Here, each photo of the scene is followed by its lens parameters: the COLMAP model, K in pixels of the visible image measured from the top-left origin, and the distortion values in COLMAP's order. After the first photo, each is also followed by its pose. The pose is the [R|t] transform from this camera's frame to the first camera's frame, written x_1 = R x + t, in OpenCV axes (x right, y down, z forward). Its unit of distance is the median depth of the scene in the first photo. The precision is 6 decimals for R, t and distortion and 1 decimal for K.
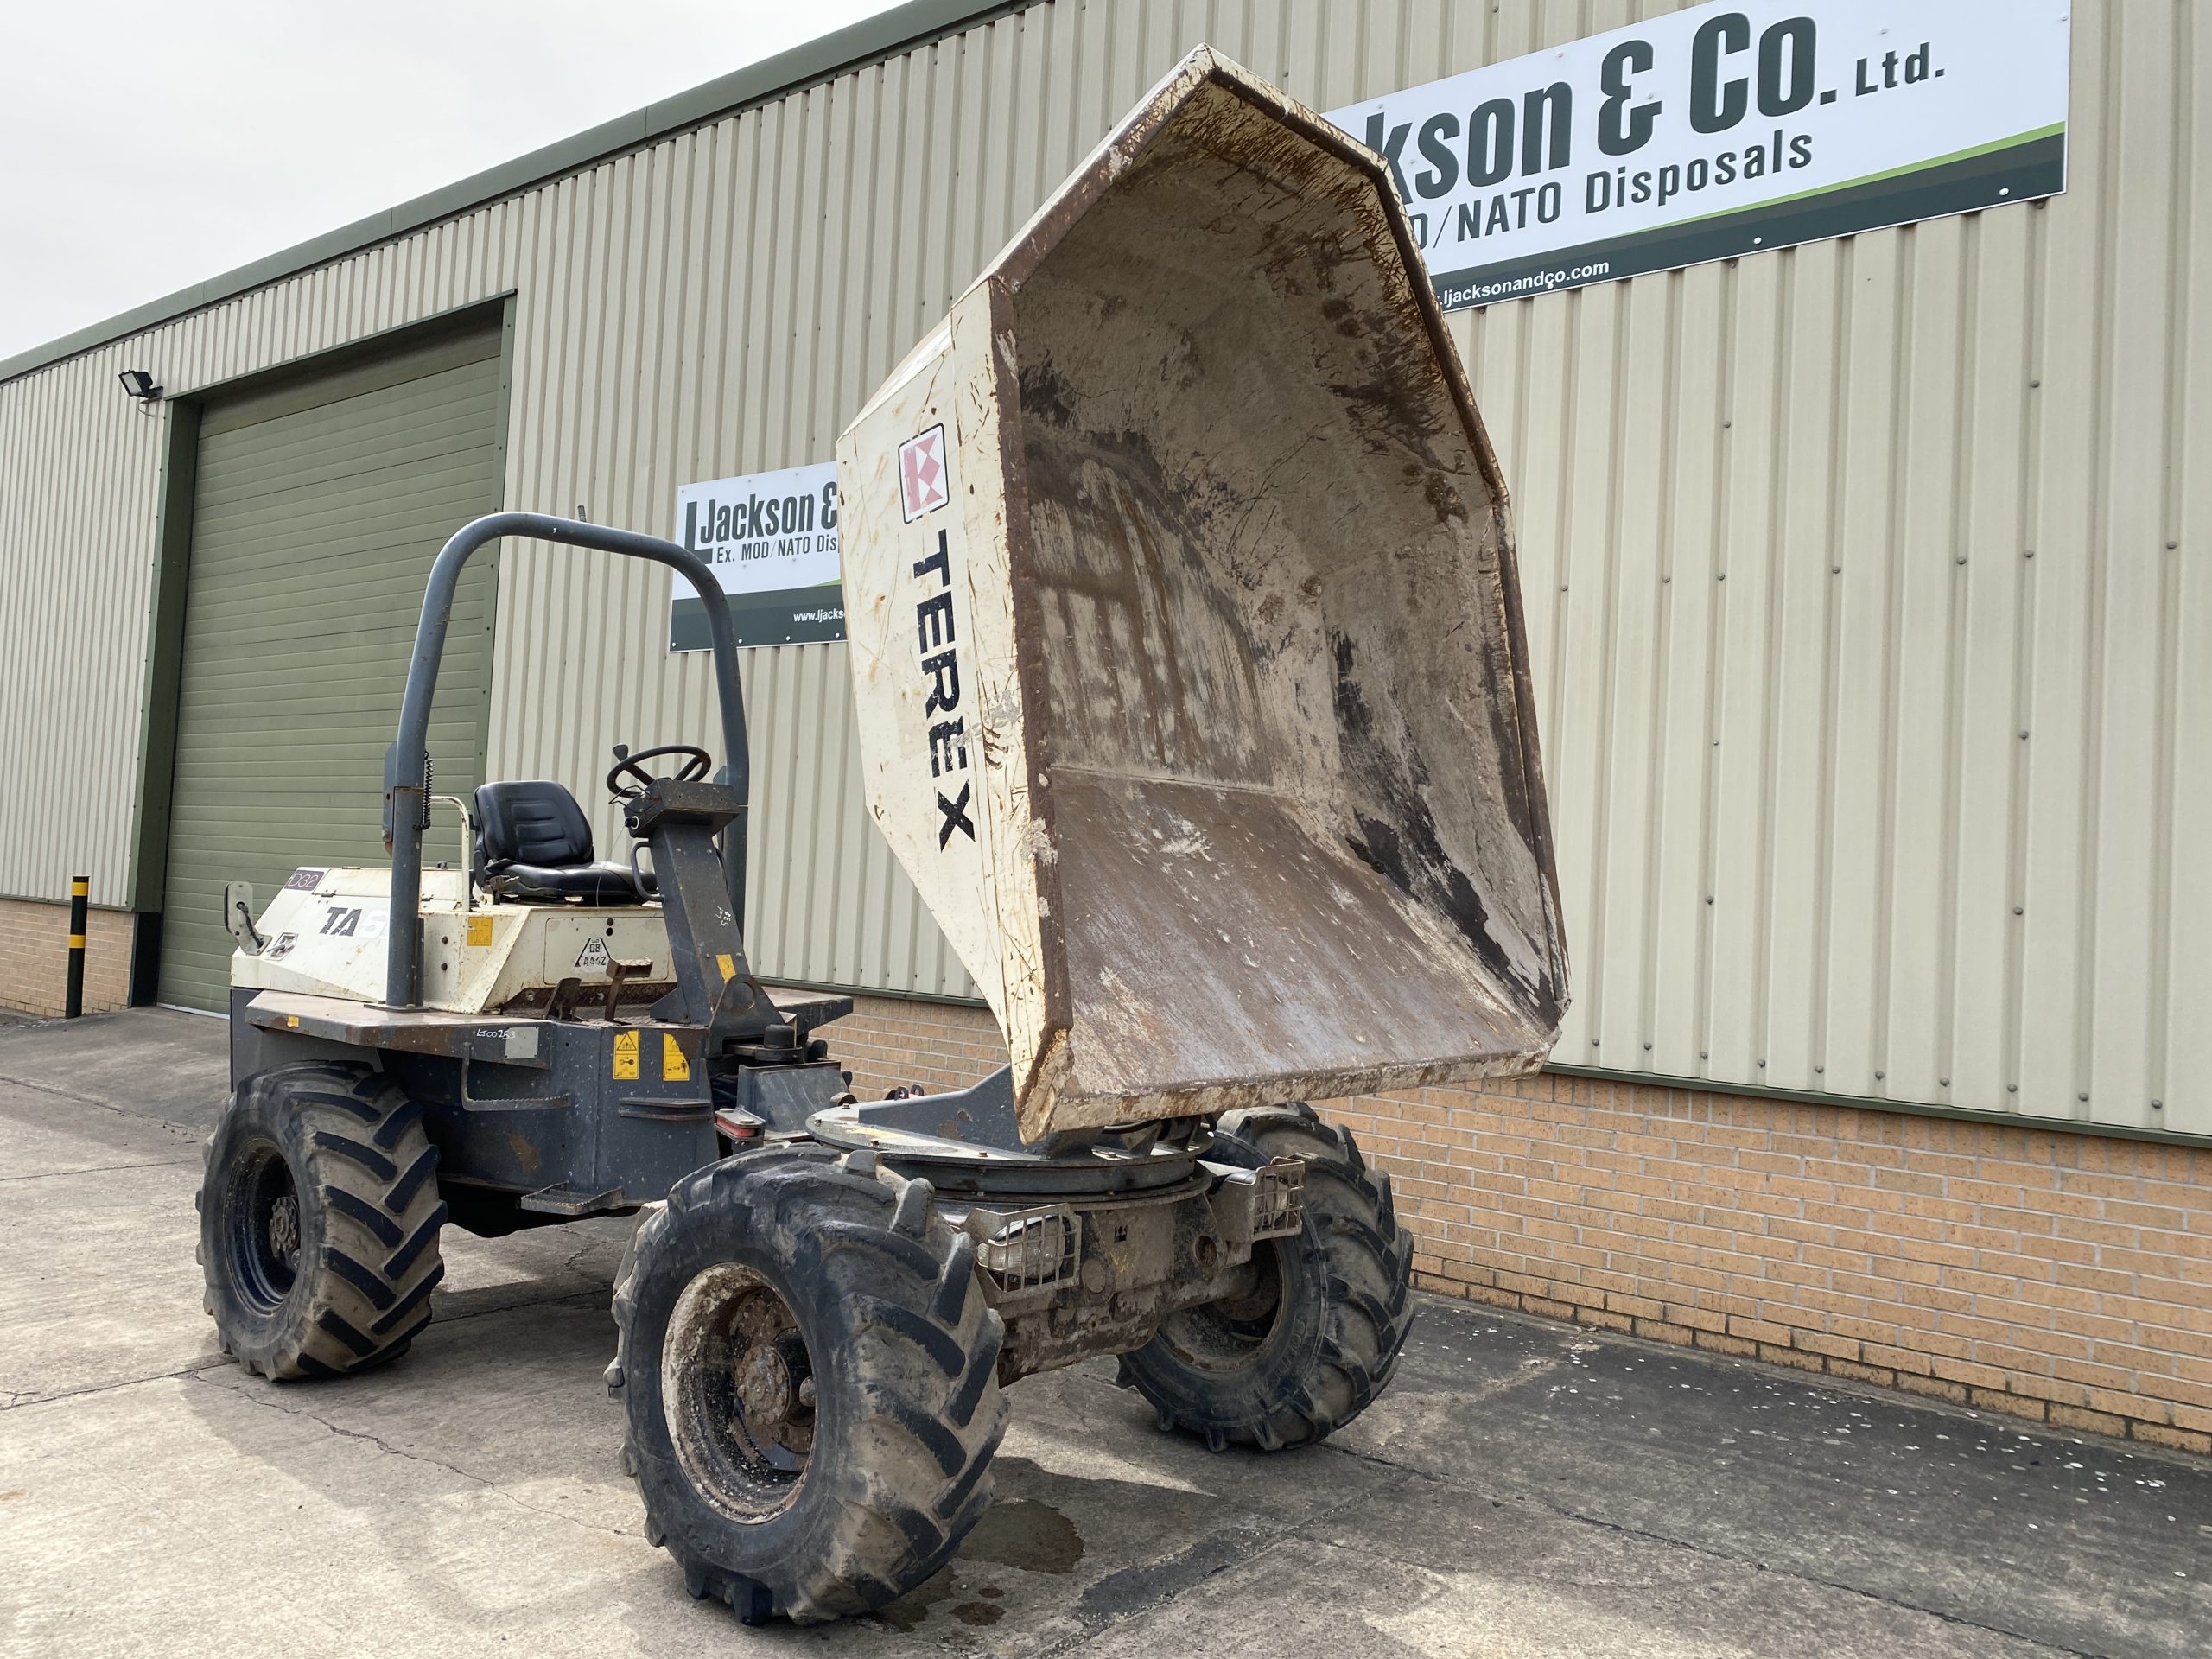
lens RADIAL K [[1688.5, 0, 1093.5], [0, 1688.5, 825.5], [0, 0, 1]] dist [0.021799, -0.019025]
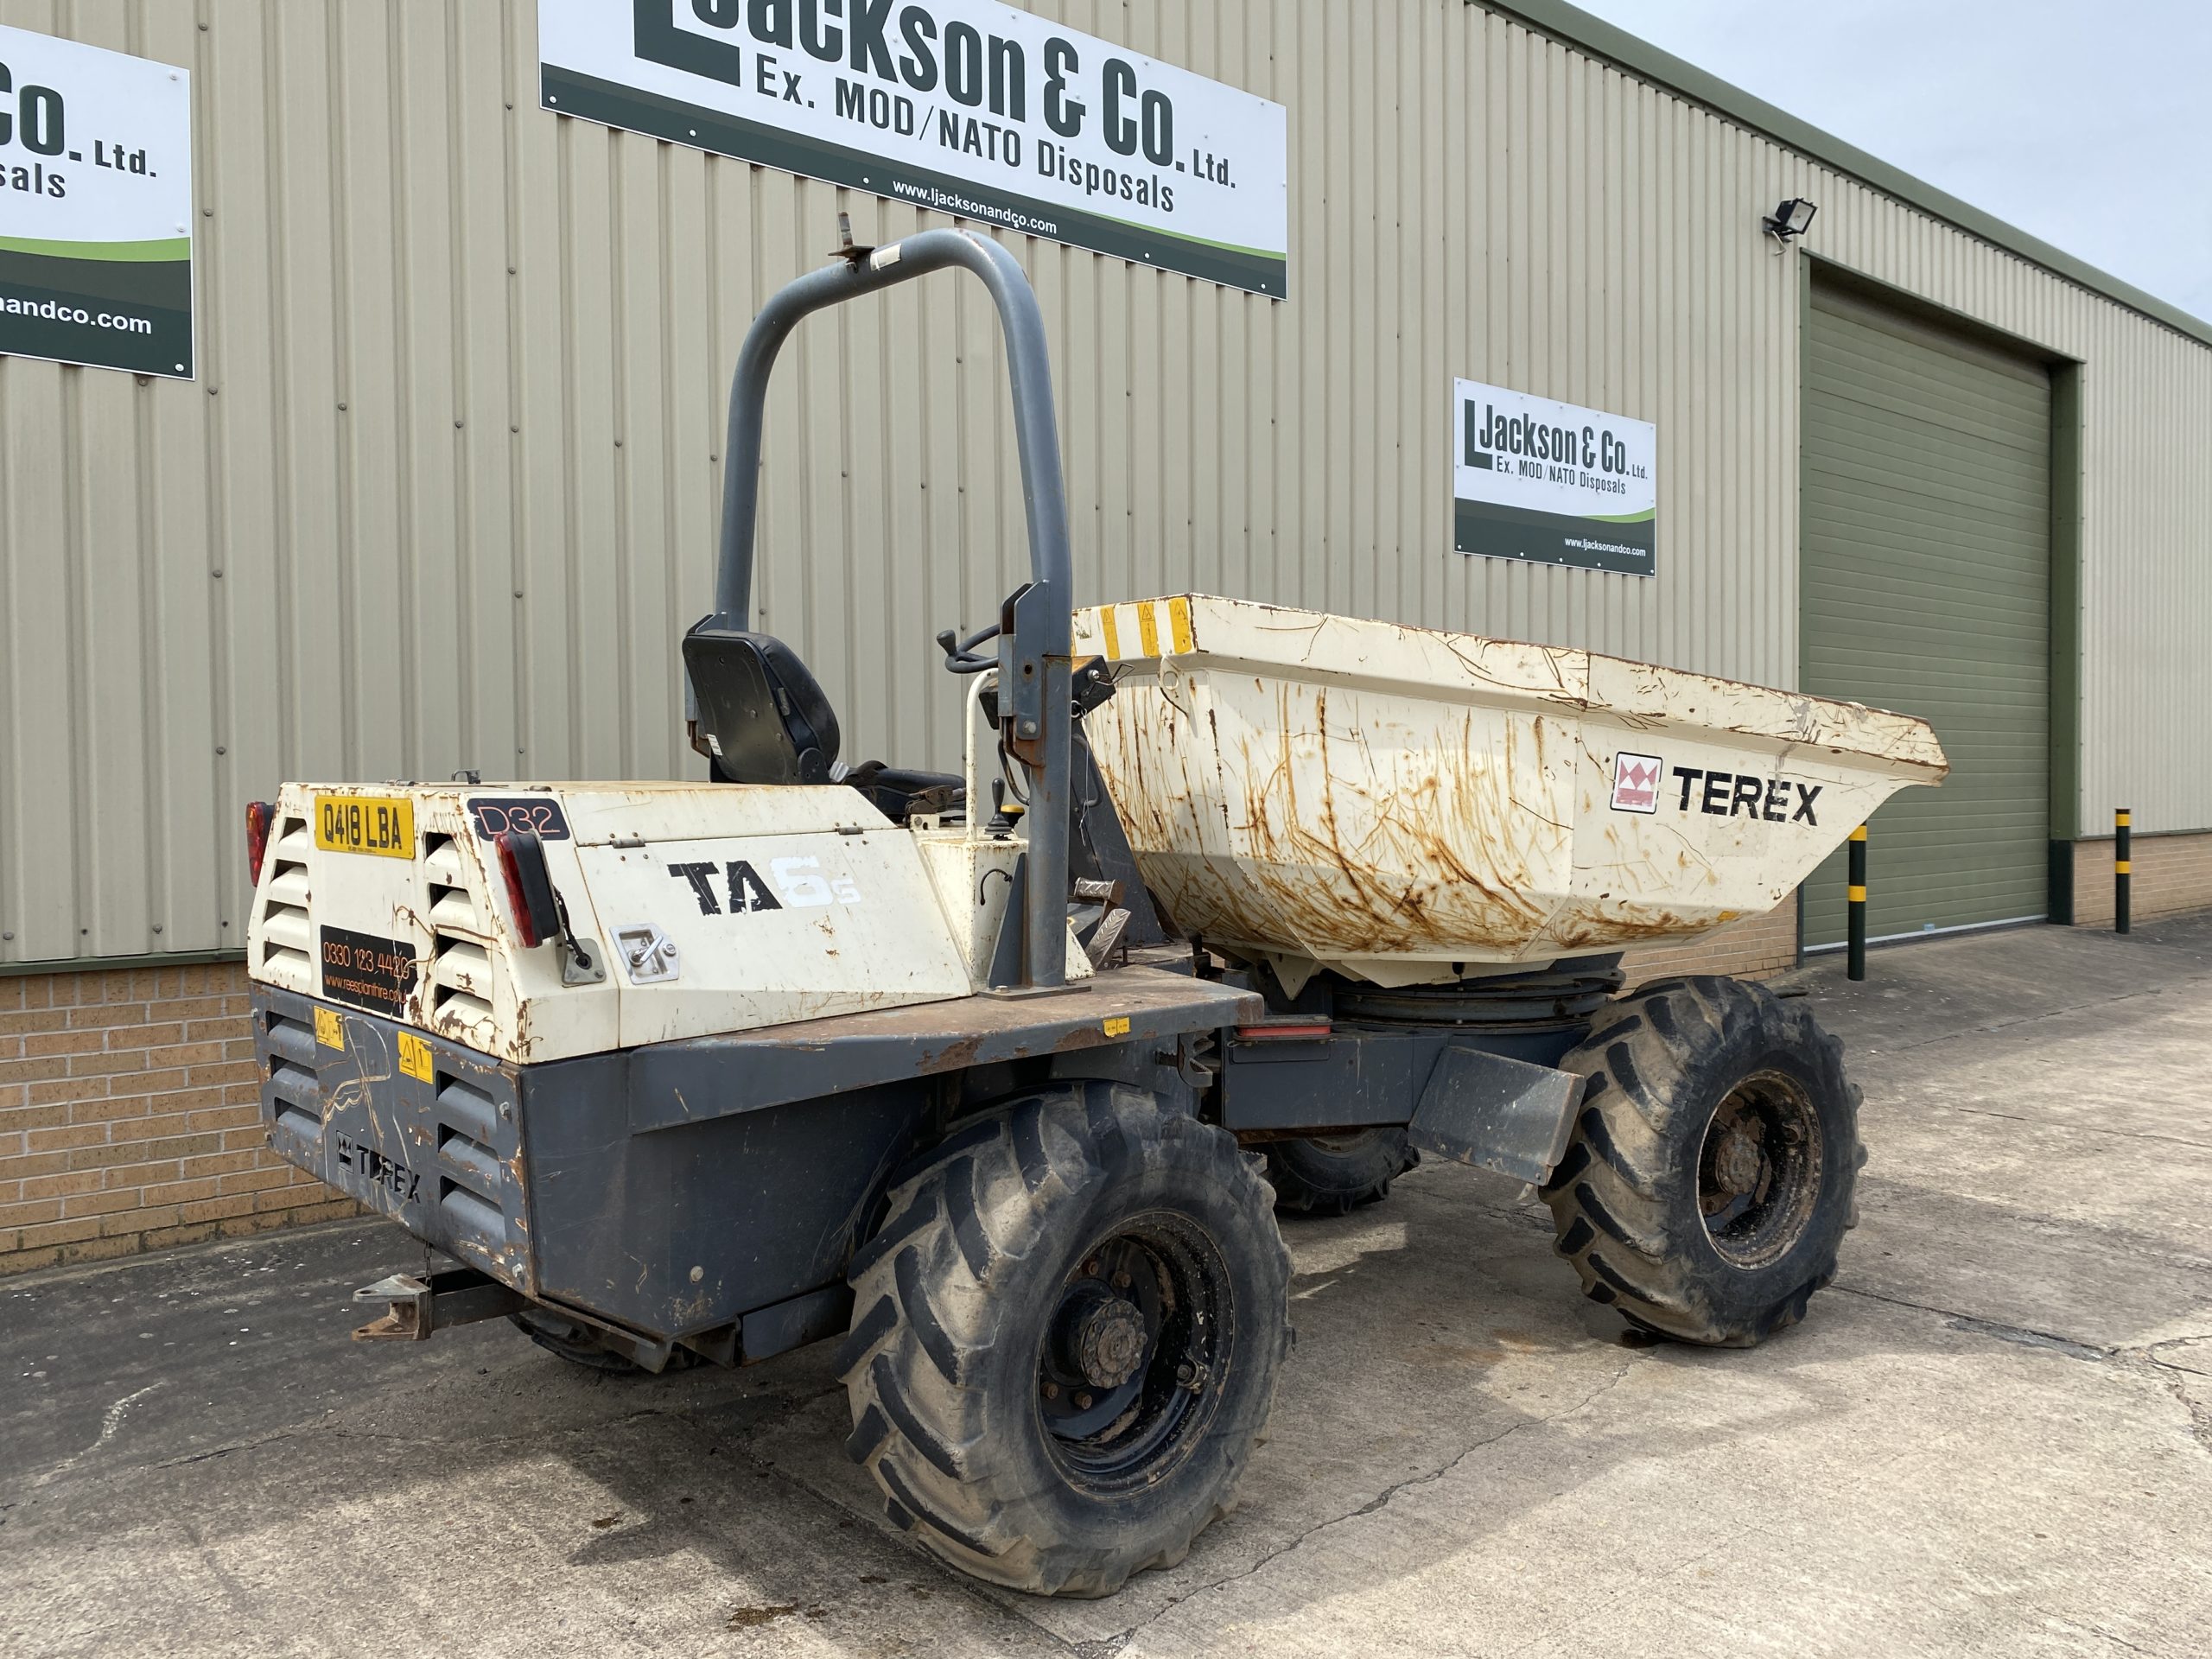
lens RADIAL K [[1688.5, 0, 1098.2], [0, 1688.5, 819.0], [0, 0, 1]] dist [0.021799, -0.019025]
pose [[0.196226, -0.071681, 0.977935, -0.952494], [-0.019877, 0.996829, 0.077054, -0.008652], [-0.980357, -0.034558, 0.194179, 0.781601]]
